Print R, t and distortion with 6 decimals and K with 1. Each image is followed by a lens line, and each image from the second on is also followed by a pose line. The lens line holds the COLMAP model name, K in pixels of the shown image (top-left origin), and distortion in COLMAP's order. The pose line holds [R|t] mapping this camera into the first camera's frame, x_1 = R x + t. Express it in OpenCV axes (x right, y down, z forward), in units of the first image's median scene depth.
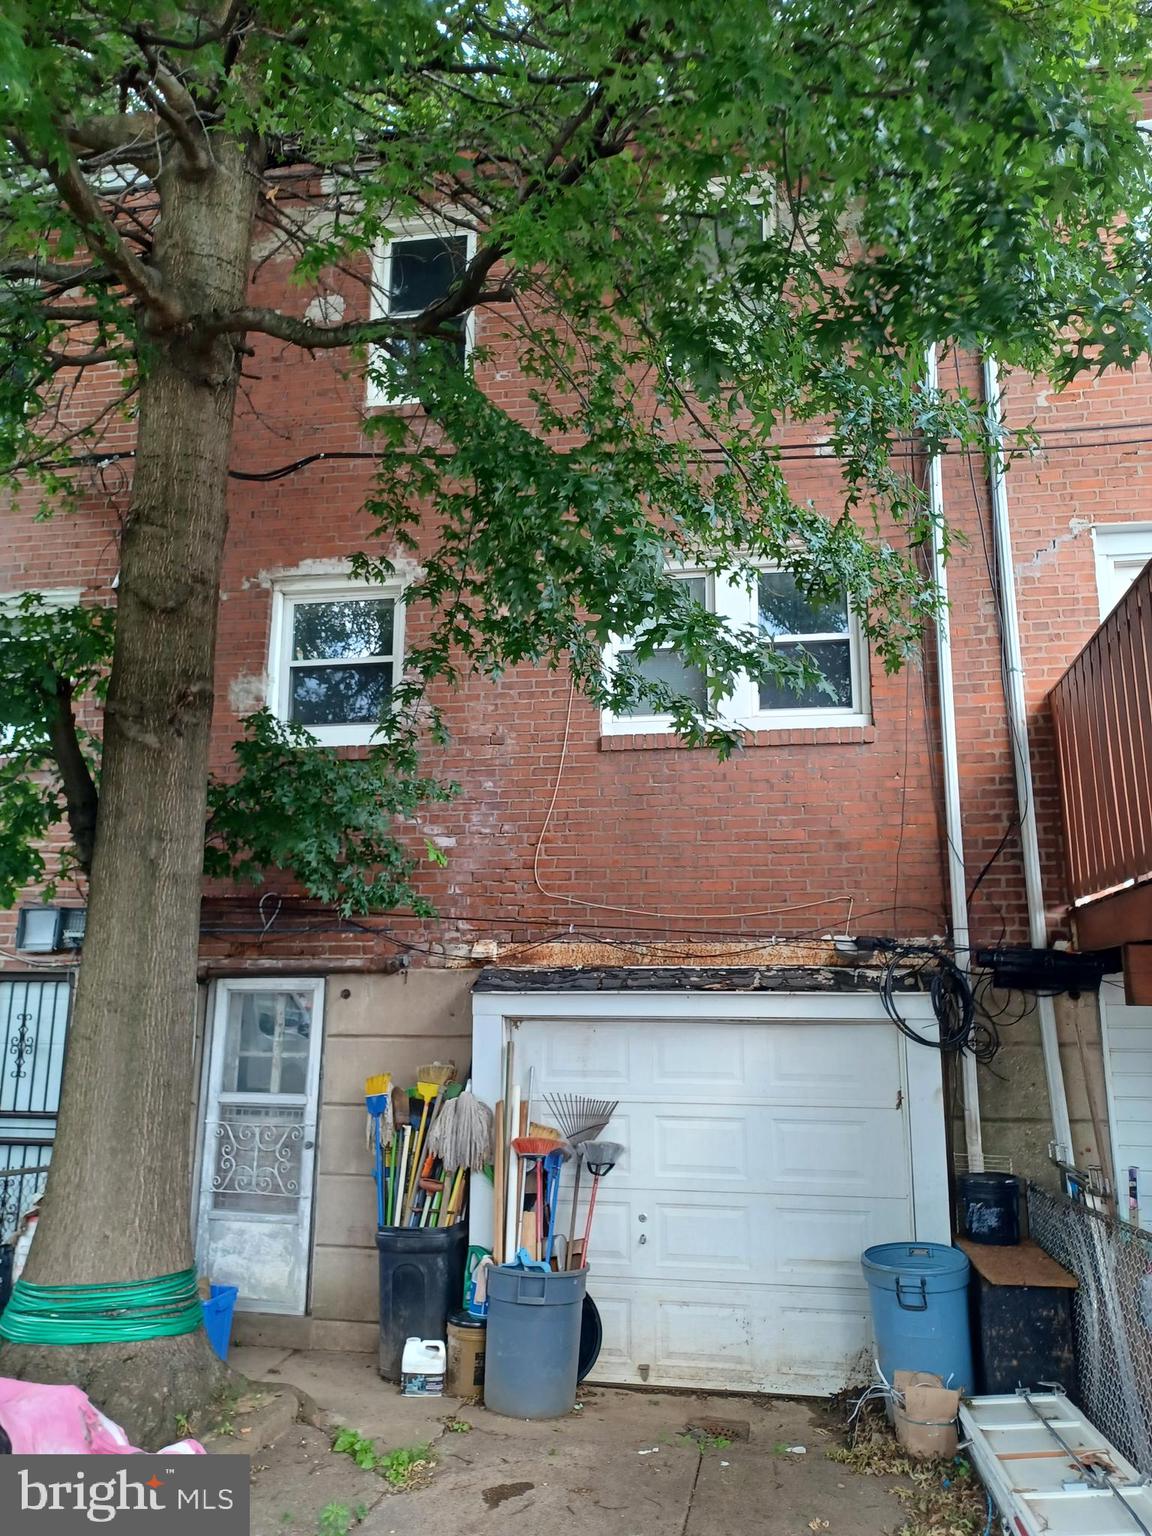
lens RADIAL K [[1116.9, 0, 579.0], [0, 1116.9, 771.9], [0, 0, 1]] dist [0.041356, -0.015582]
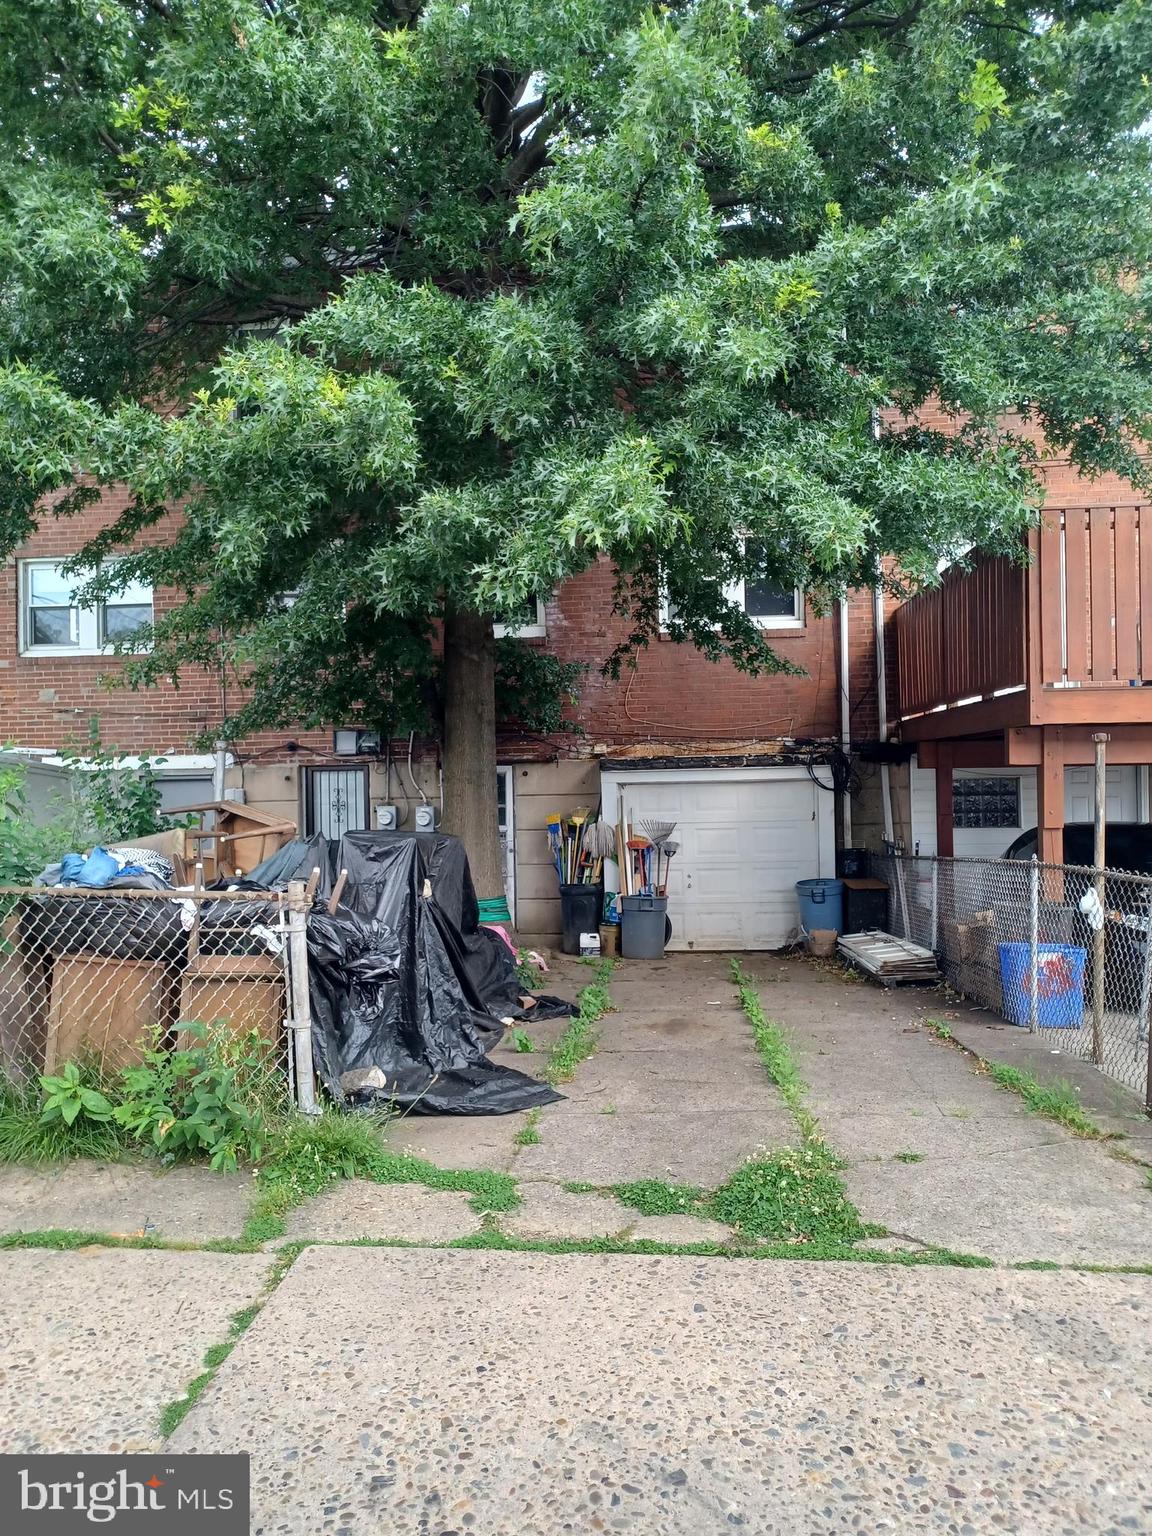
lens RADIAL K [[1116.9, 0, 577.8], [0, 1116.9, 765.5], [0, 0, 1]] dist [0.041356, -0.015582]
pose [[0.994917, -0.025342, 0.097462, -0.334824], [0.006307, 0.981597, 0.190860, -0.190005], [-0.100505, -0.189275, 0.976767, -0.921746]]
